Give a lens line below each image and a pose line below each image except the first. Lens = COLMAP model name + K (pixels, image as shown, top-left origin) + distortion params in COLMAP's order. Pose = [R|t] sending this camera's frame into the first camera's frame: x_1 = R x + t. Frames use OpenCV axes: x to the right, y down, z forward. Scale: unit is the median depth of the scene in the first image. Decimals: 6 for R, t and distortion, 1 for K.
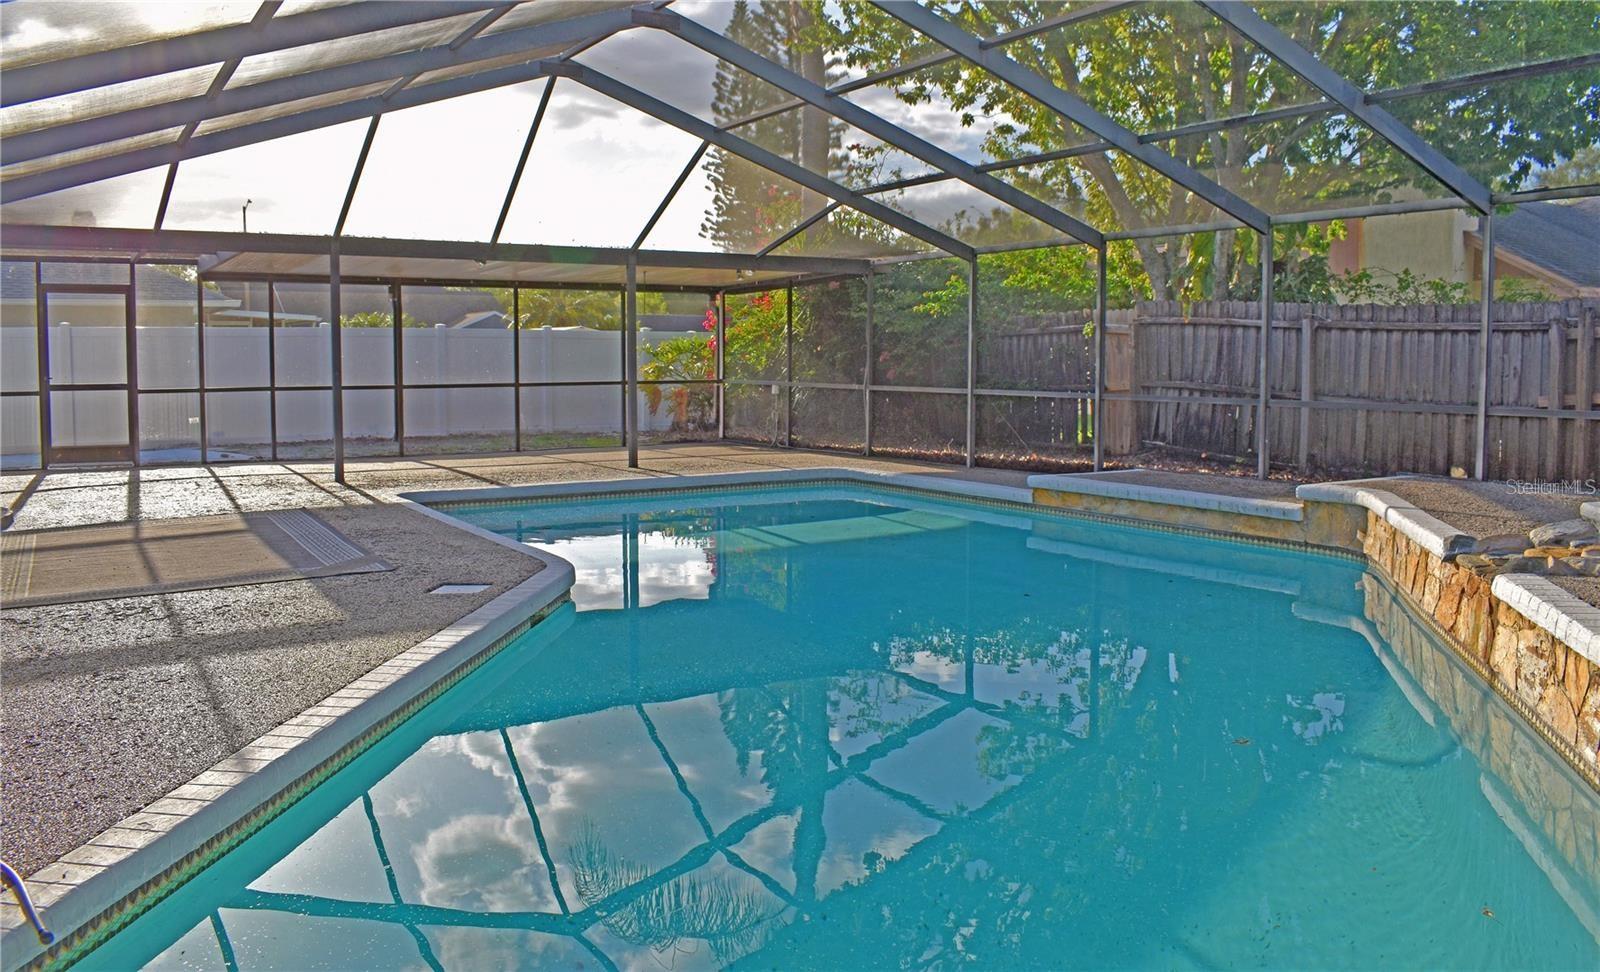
lens RADIAL K [[1226.6, 0, 800.2], [0, 1226.6, 485.0], [0, 0, 1]] dist [-0.005132, -0.001347]
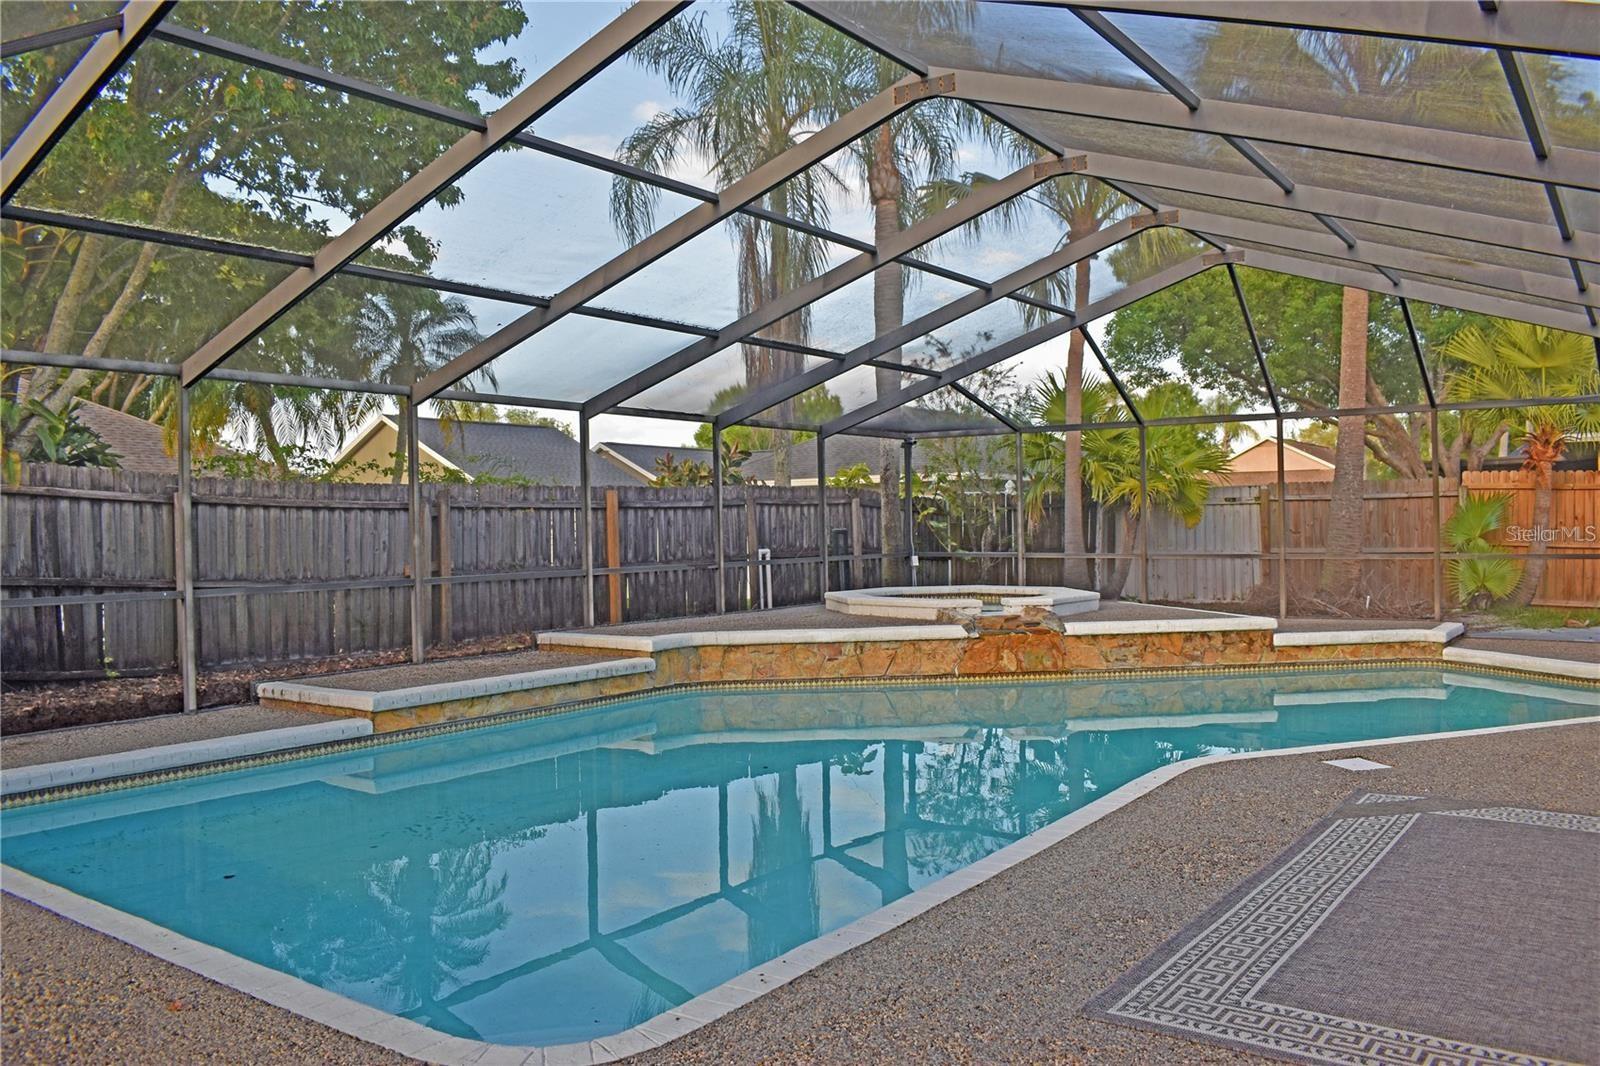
lens RADIAL K [[1248.8, 0, 796.7], [0, 1248.8, 532.5], [0, 0, 1]] dist [-0.085026, -0.000765]
pose [[-0.354520, 0.001164, 0.935048, -0.546756], [0.116382, 0.992278, 0.042891, -0.099425], [-0.927777, 0.124028, -0.351918, 0.953982]]
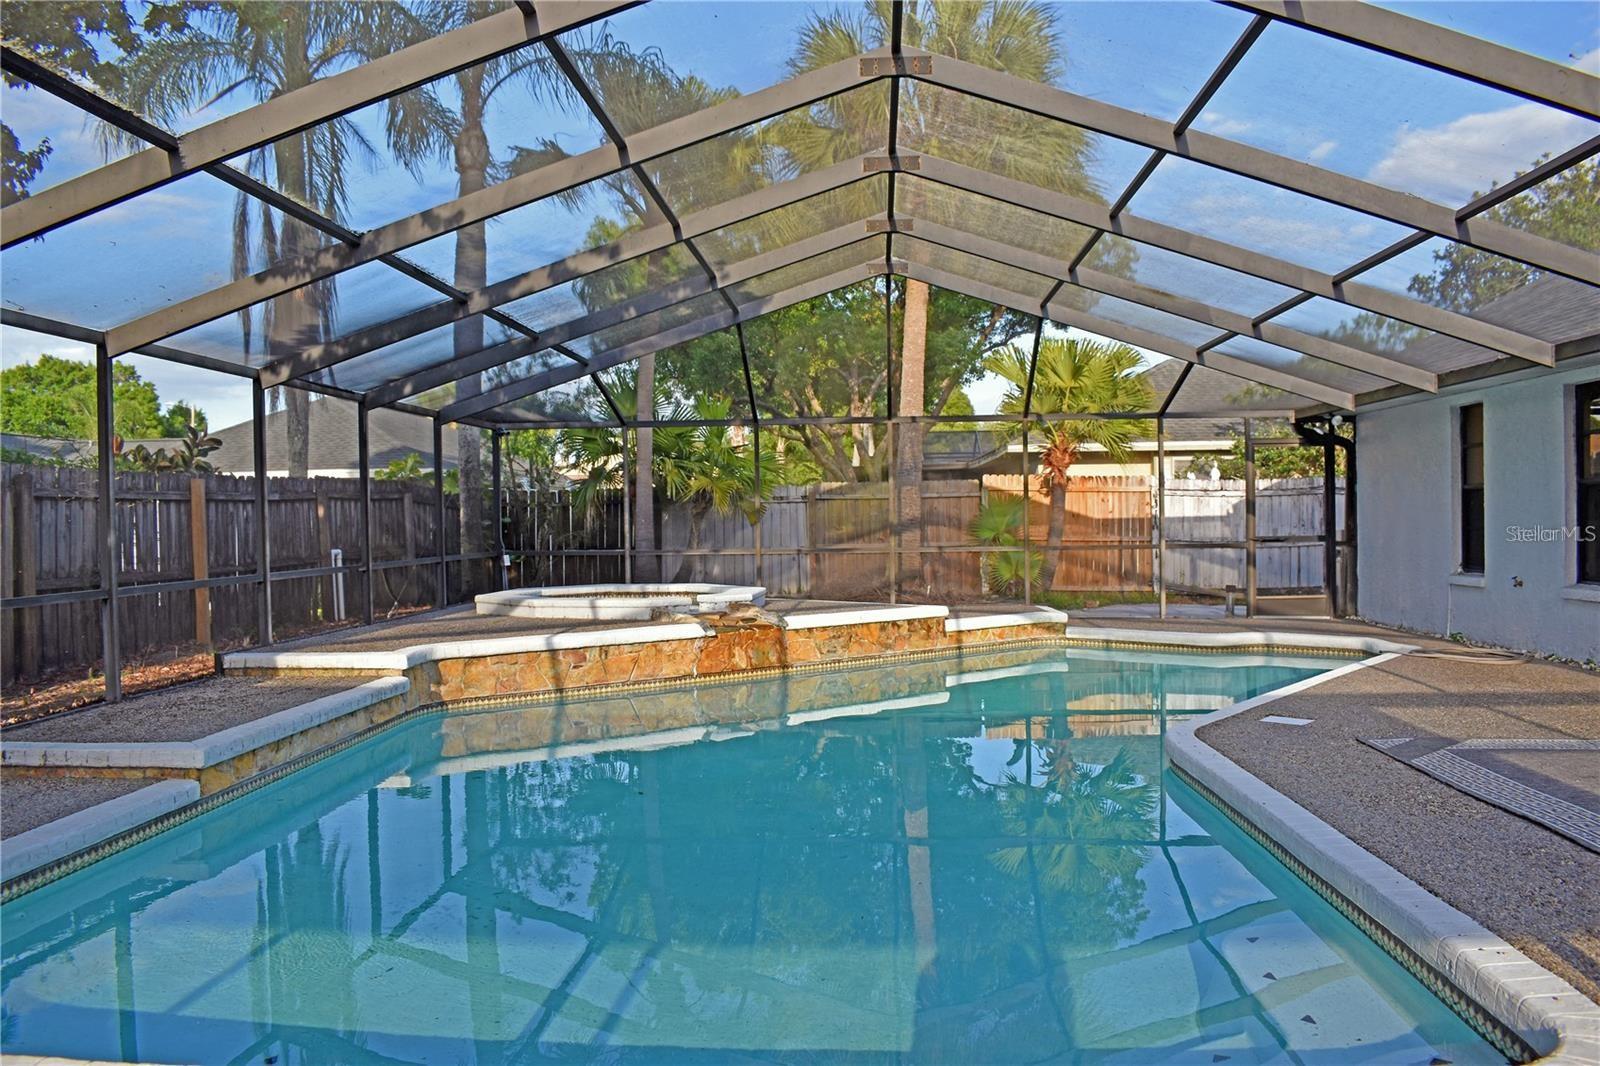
lens RADIAL K [[1248.8, 0, 796.5], [0, 1248.8, 537.2], [0, 0, 1]] dist [-0.085026, -0.000765]
pose [[-0.798451, 0.003098, 0.602051, -0.315123], [0.080168, 0.991629, 0.101218, -0.122895], [-0.596698, 0.129083, -0.792016, 1.180172]]
